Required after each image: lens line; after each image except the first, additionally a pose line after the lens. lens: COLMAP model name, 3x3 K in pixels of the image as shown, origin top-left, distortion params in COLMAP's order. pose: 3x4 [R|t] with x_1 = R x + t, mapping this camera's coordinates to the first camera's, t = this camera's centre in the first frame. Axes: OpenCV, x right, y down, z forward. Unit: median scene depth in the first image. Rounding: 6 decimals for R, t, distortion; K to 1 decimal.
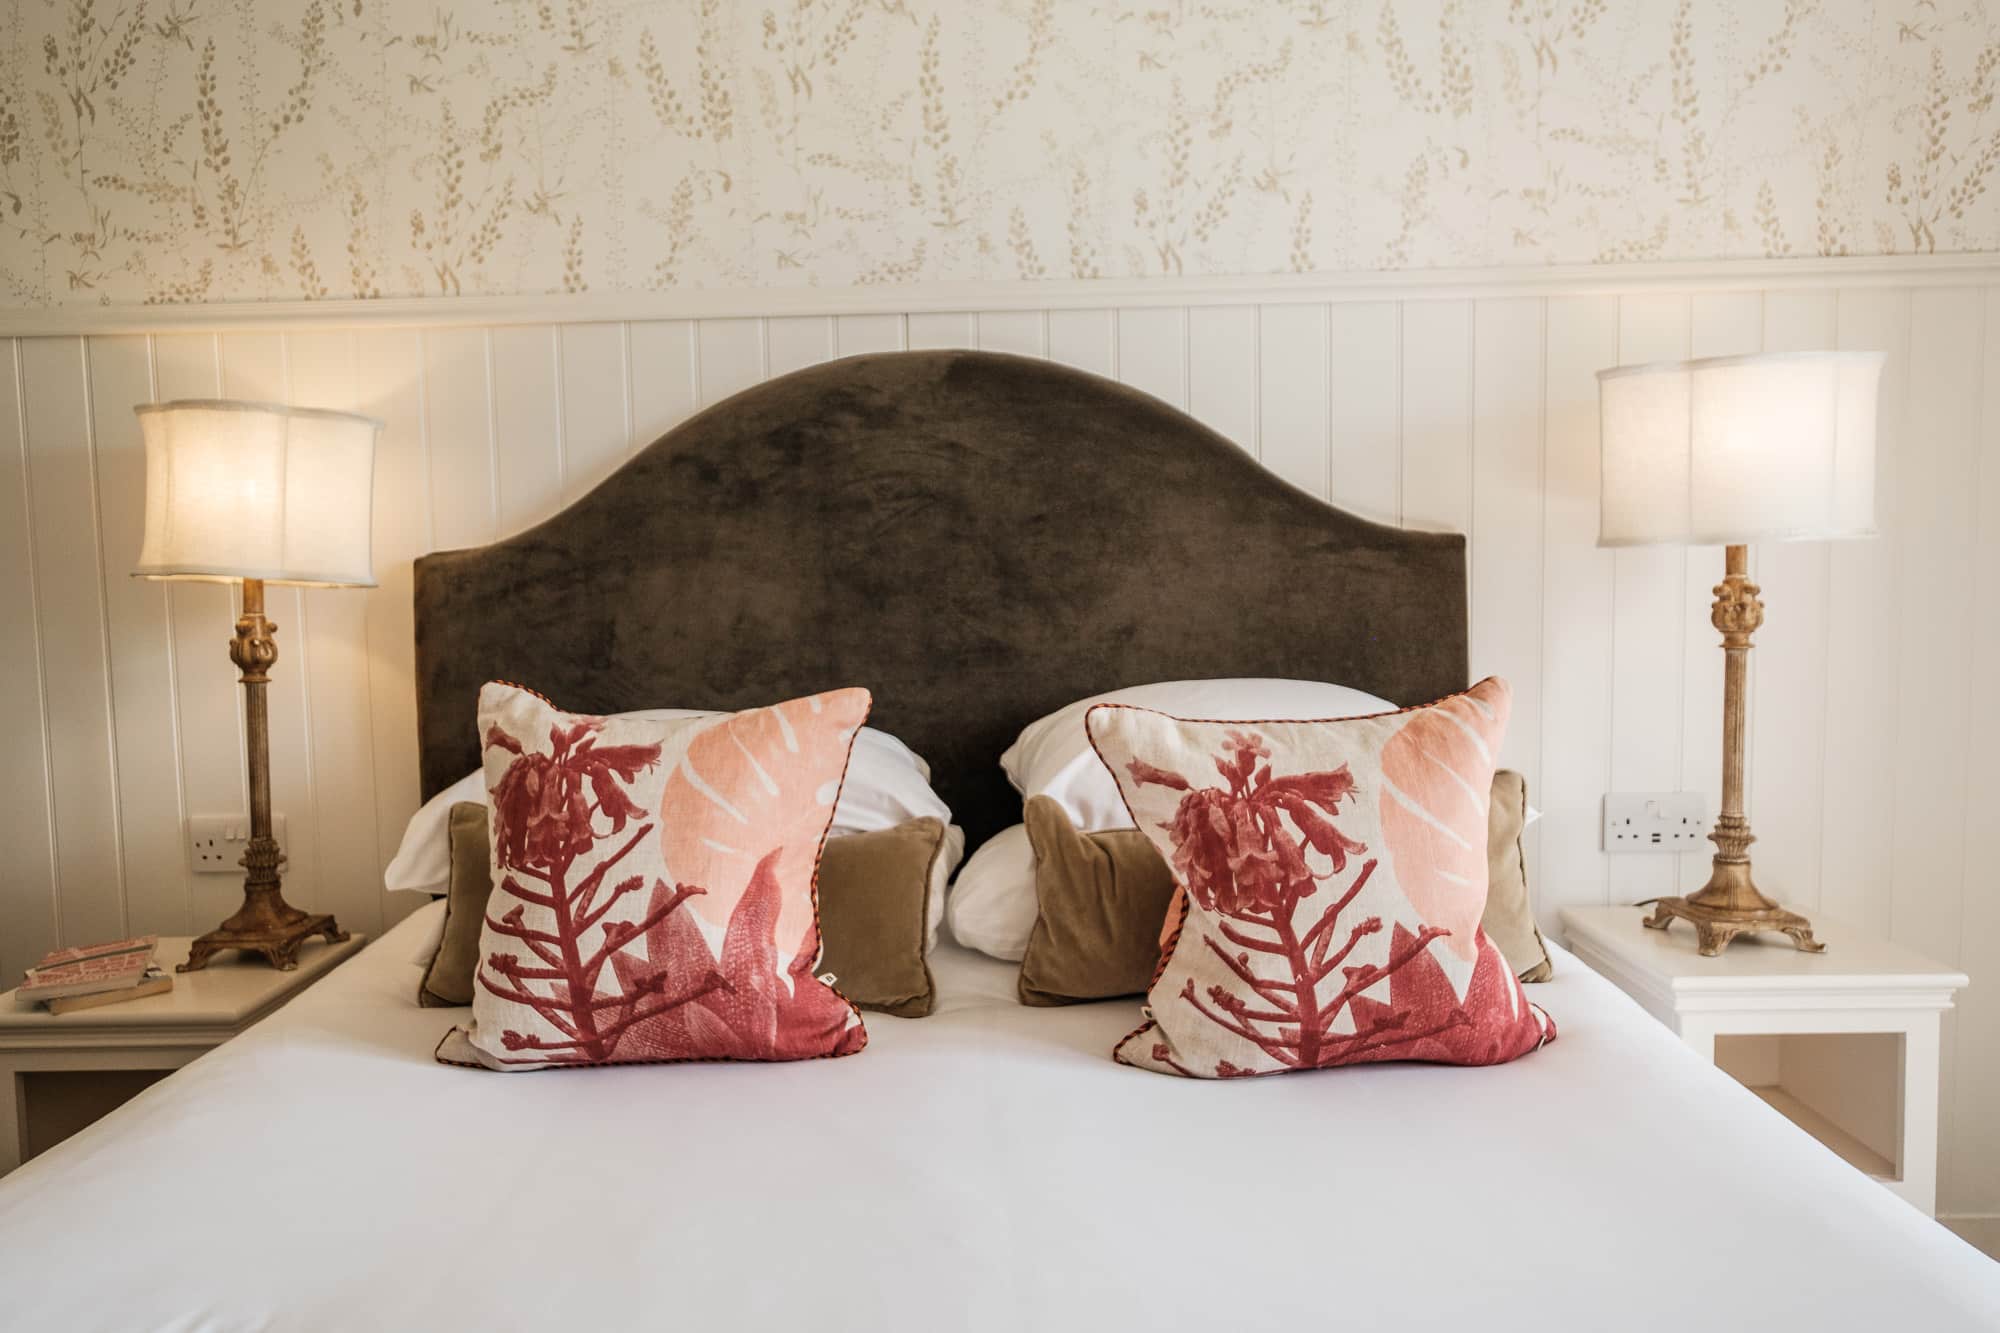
lens RADIAL K [[1079.8, 0, 1038.8], [0, 1079.8, 640.0], [0, 0, 1]] dist [-0.022911, 0.024106]
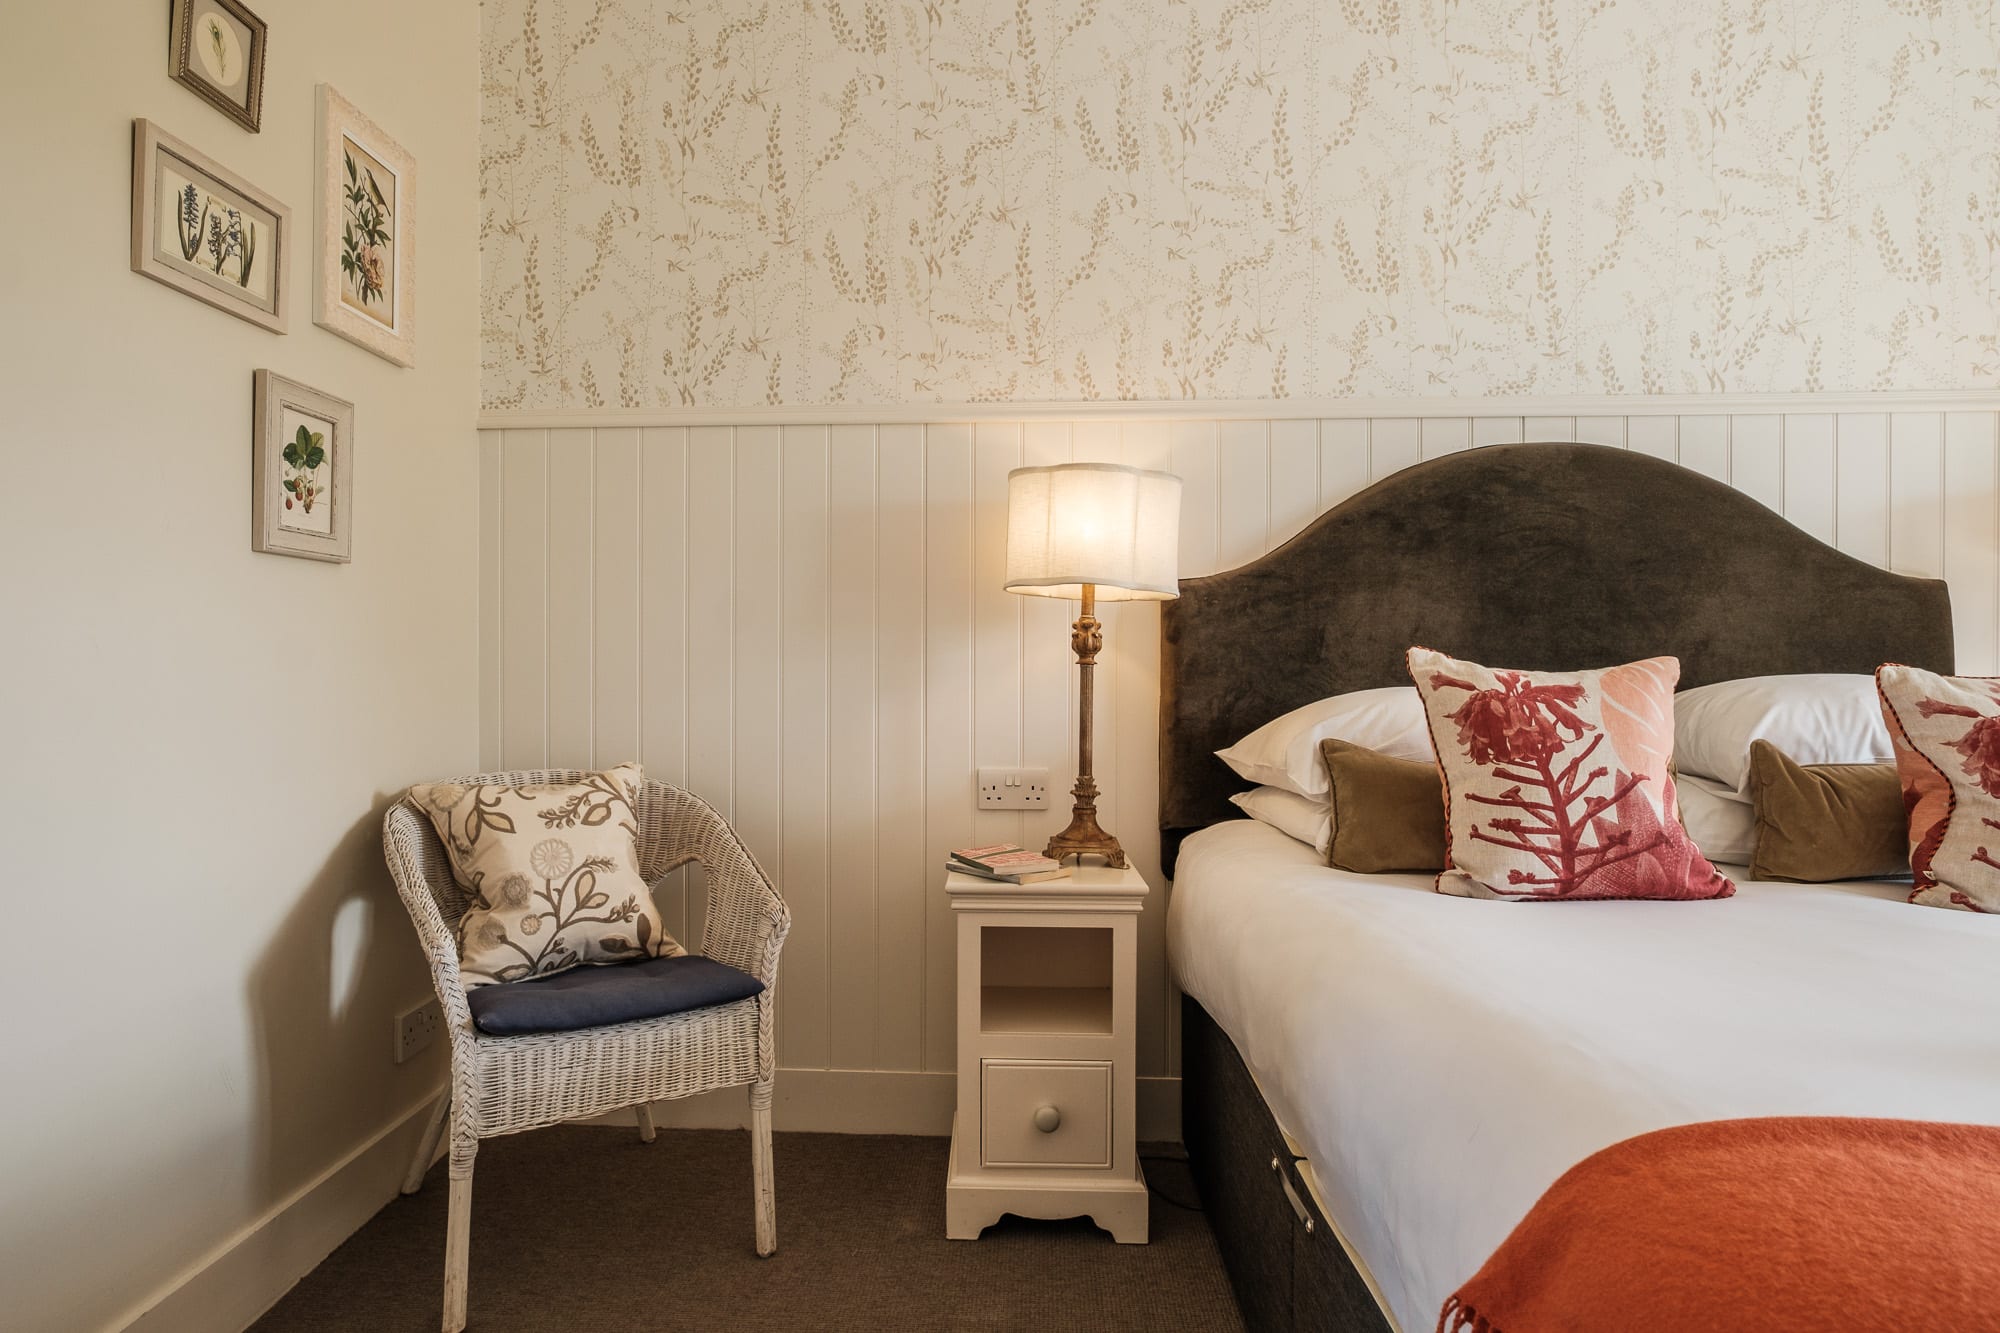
lens RADIAL K [[950.3, 0, 1000.0], [0, 950.3, 666.5], [0, 0, 1]] dist [0.016675, -0.008889]
pose [[0.999566, 0.022465, -0.019045, -0.796159], [-0.023767, 0.997183, -0.071145, 0.129956], [0.017393, 0.071567, 0.997284, -0.236112]]
